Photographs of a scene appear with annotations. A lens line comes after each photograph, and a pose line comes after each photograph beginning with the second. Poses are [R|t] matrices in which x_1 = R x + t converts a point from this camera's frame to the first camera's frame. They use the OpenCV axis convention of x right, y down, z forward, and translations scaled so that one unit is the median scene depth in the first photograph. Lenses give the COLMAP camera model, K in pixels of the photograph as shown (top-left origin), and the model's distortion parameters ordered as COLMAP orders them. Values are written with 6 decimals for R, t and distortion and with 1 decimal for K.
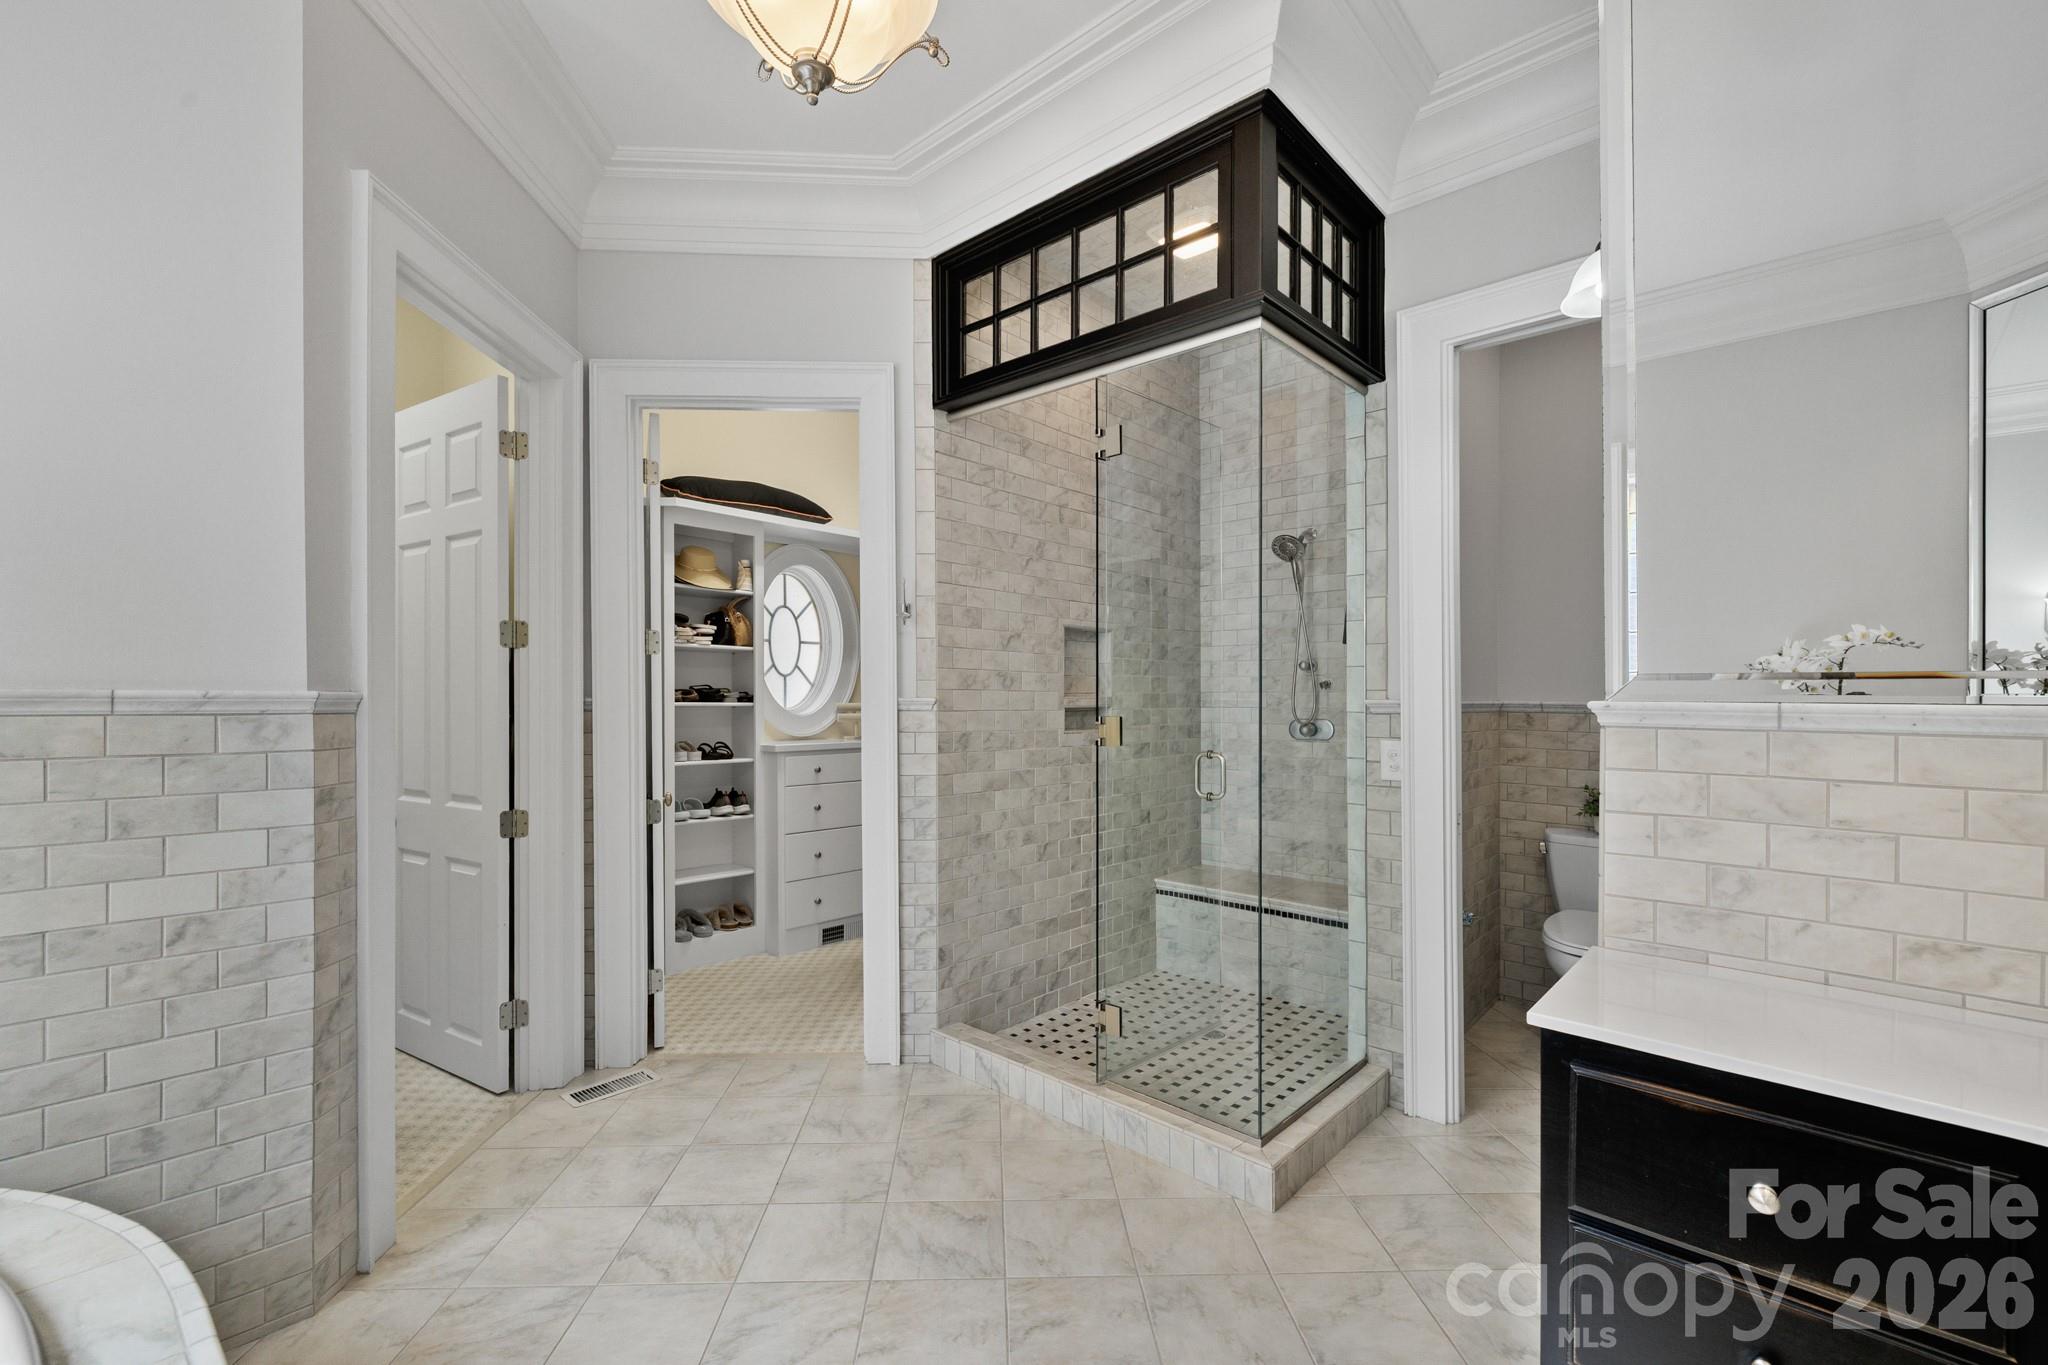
lens RADIAL K [[870.1, 0, 1024.9], [0, 870.1, 694.9], [0, 0, 1]] dist [0.001492, 0.000351]
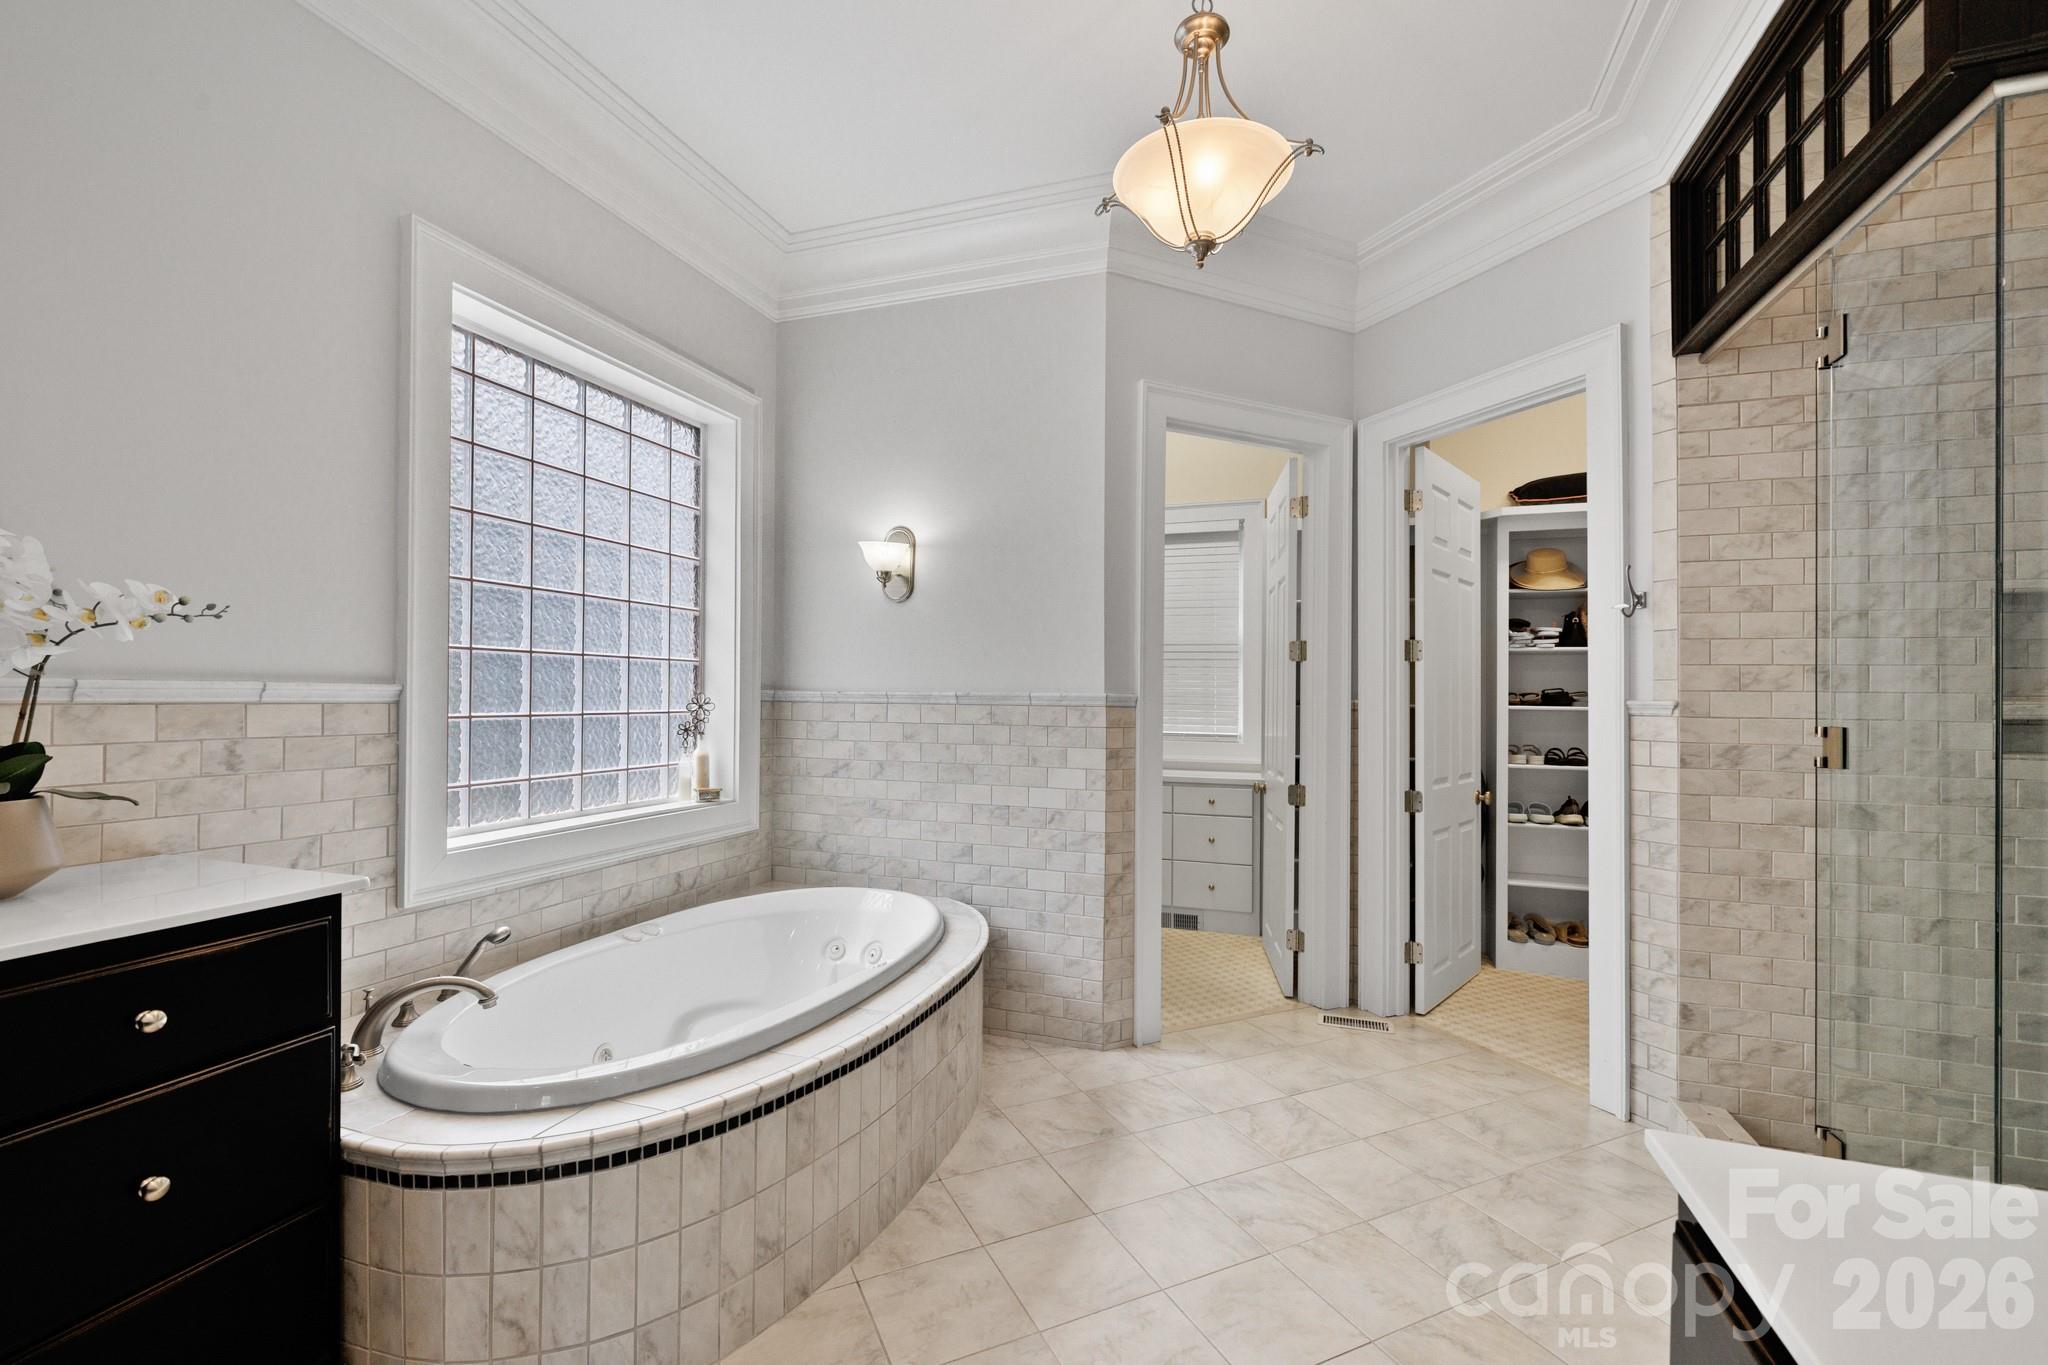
lens RADIAL K [[870.1, 0, 1021.7], [0, 870.1, 687.7], [0, 0, 1]] dist [0.001492, 0.000351]
pose [[0.386774, -0.010496, -0.922115, 0.427411], [-0.004507, 0.999902, -0.013272, 0.004655], [0.922164, 0.009290, 0.386689, 0.098269]]
